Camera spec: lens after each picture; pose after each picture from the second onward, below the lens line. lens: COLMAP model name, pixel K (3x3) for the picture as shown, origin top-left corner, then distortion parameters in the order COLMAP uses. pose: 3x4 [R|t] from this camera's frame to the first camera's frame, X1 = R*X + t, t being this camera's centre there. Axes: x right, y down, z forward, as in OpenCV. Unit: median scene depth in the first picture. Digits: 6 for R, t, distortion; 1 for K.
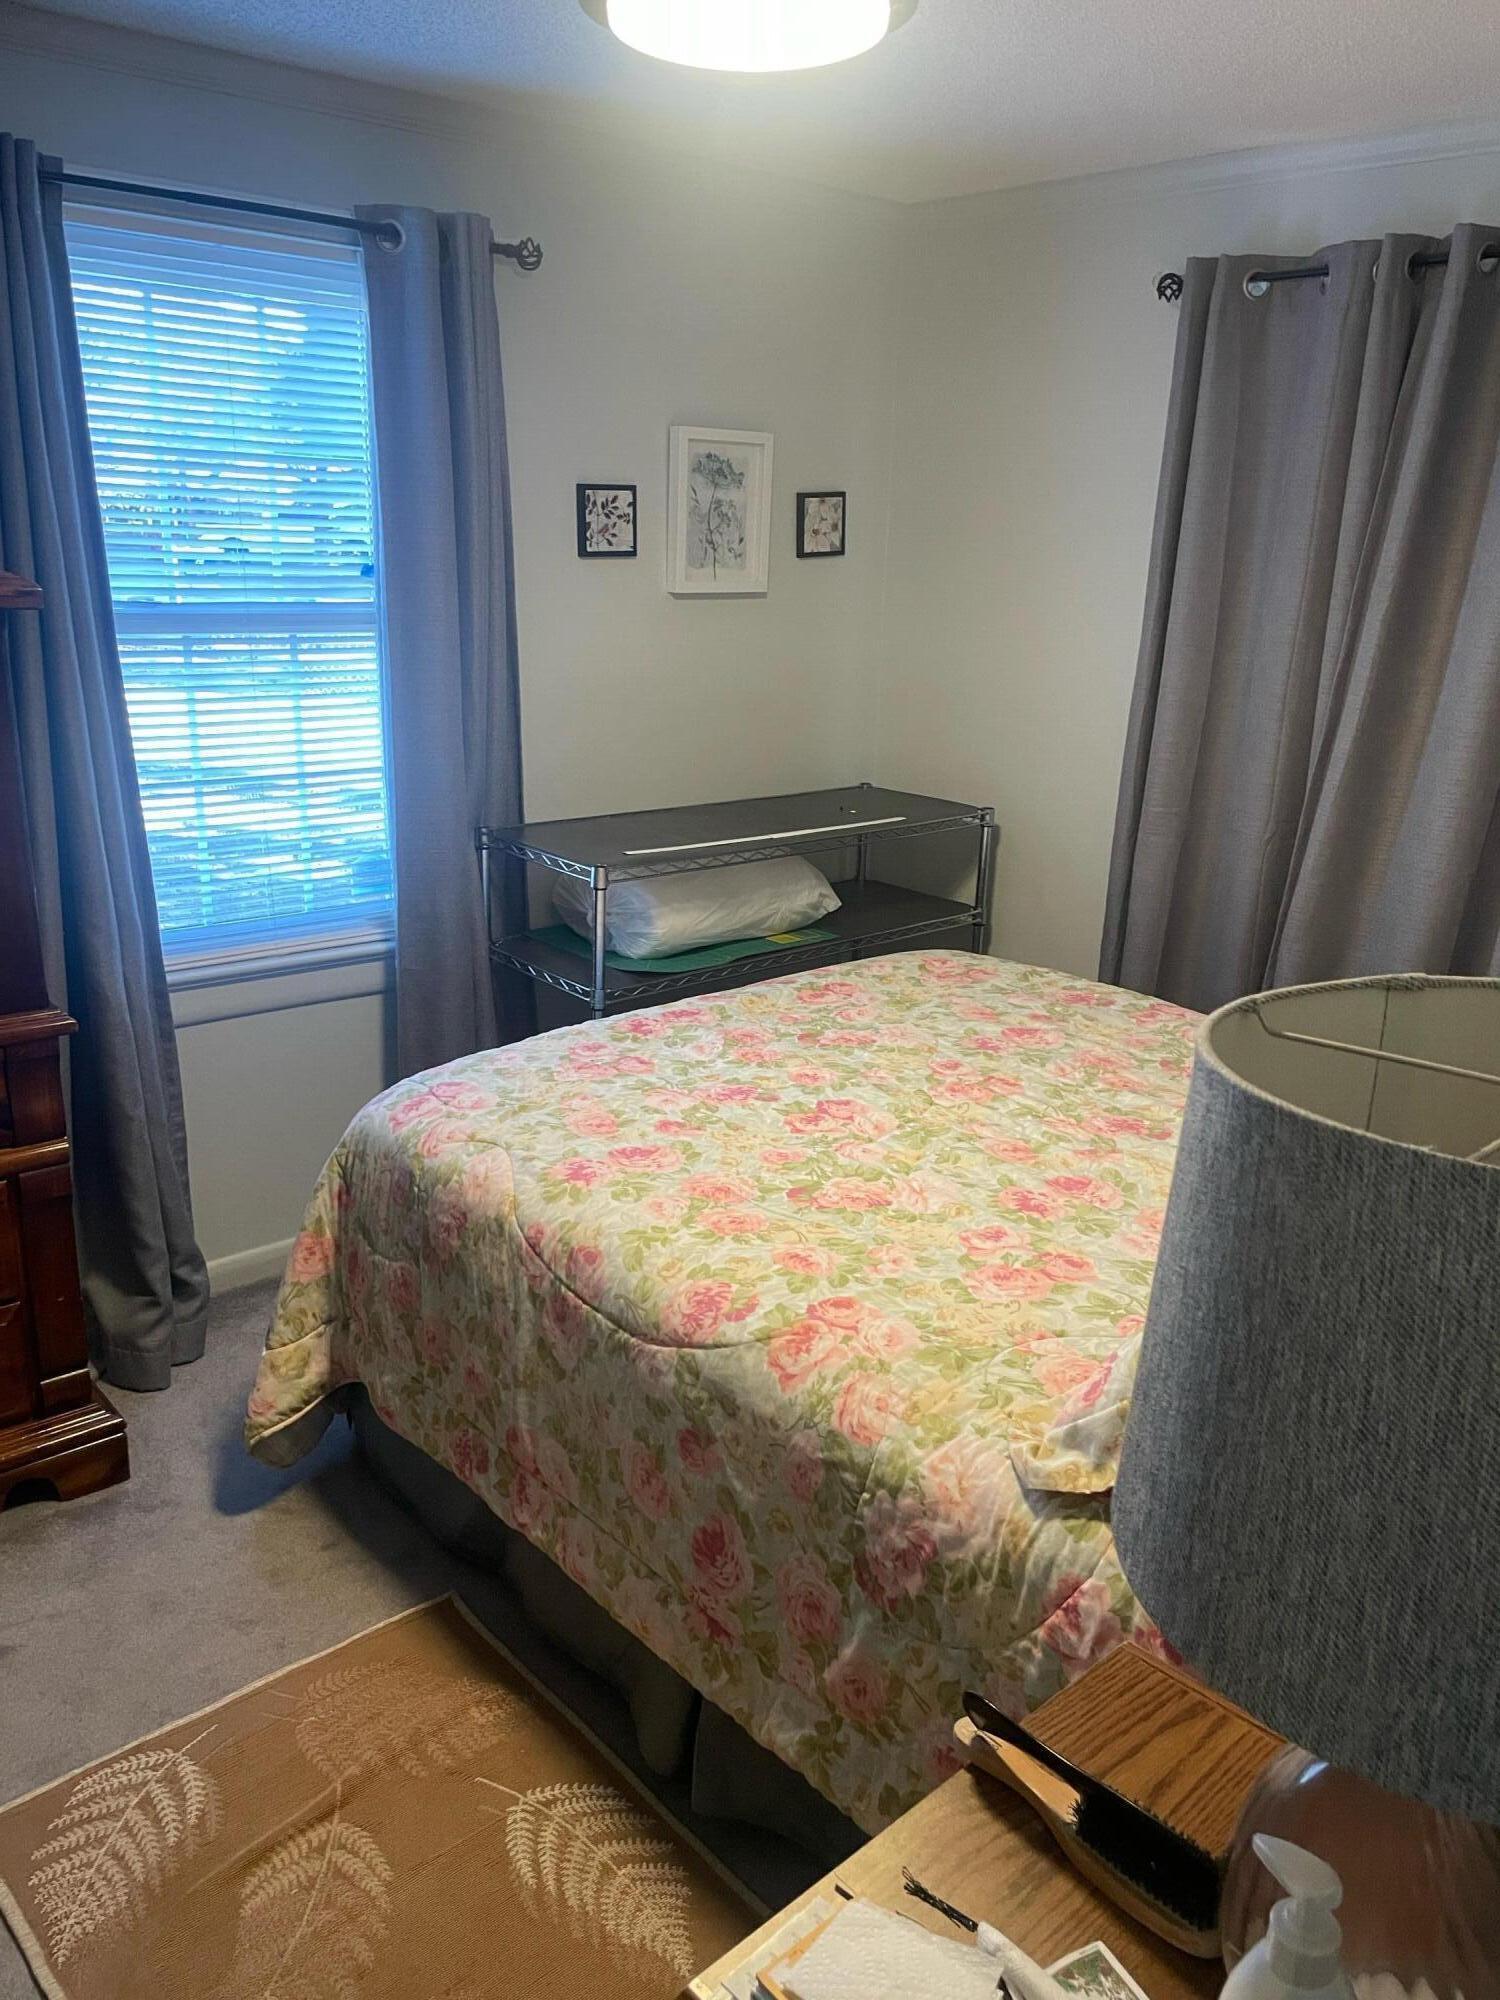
lens RADIAL K [[1556.7, 0, 764.0], [0, 1556.7, 996.5], [0, 0, 1]] dist [0.076553, -0.101775]
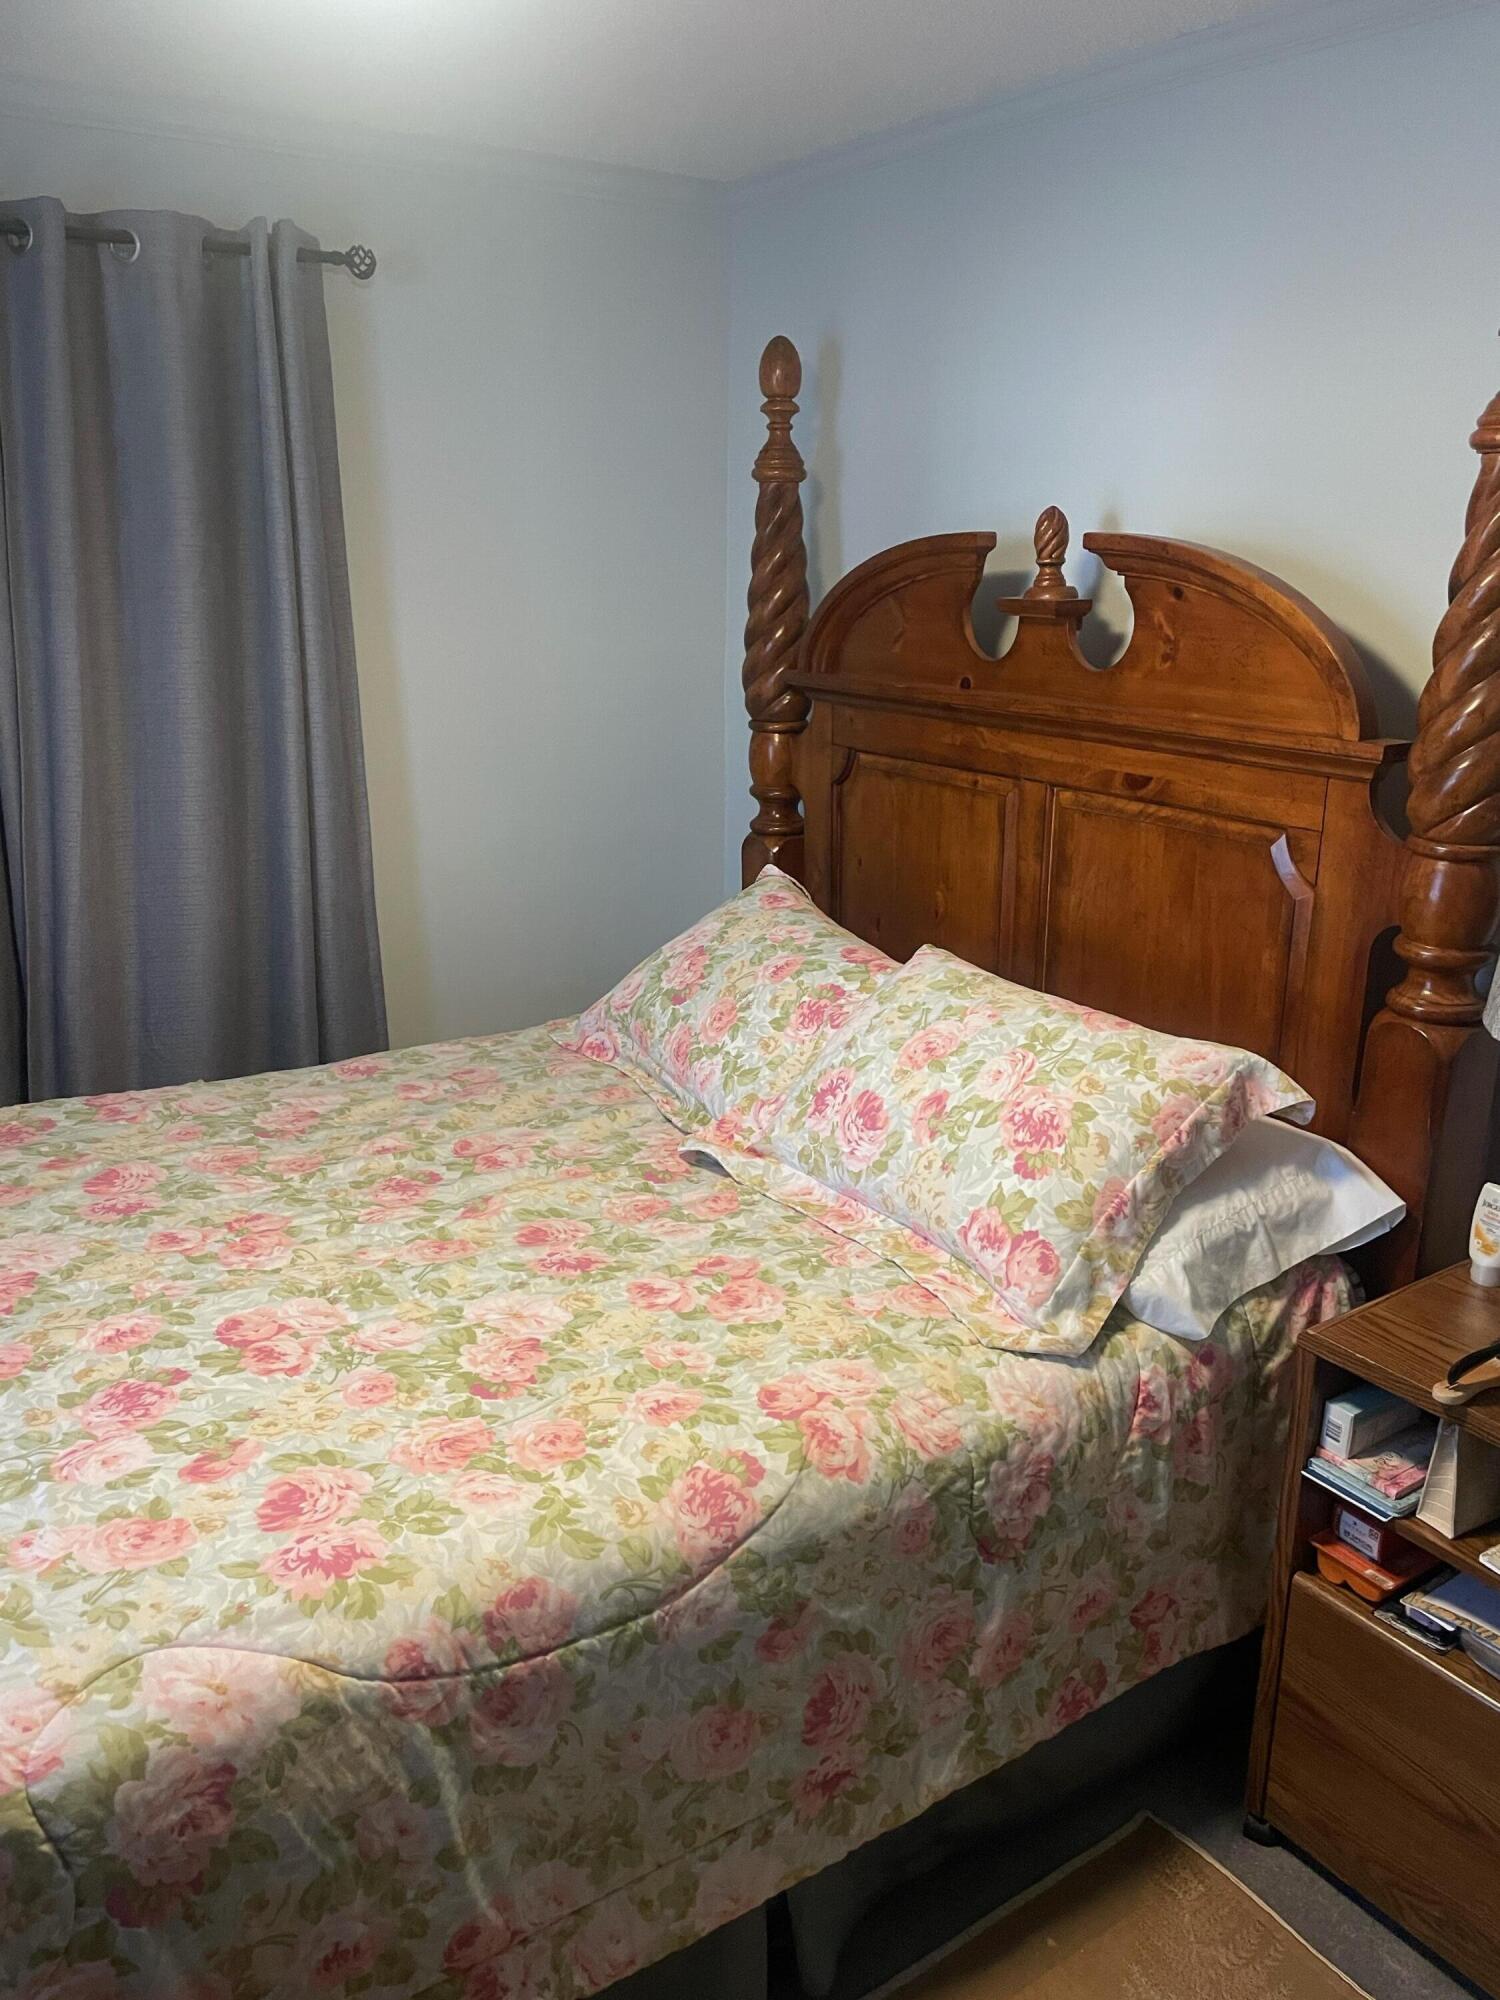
lens RADIAL K [[1556.7, 0, 764.0], [0, 1556.7, 996.5], [0, 0, 1]] dist [0.076553, -0.101775]
pose [[0.121748, -0.300896, 0.945854, -0.673984], [0.264559, 0.928306, 0.261260, -0.238952], [-0.956654, 0.218426, 0.192624, 0.676488]]
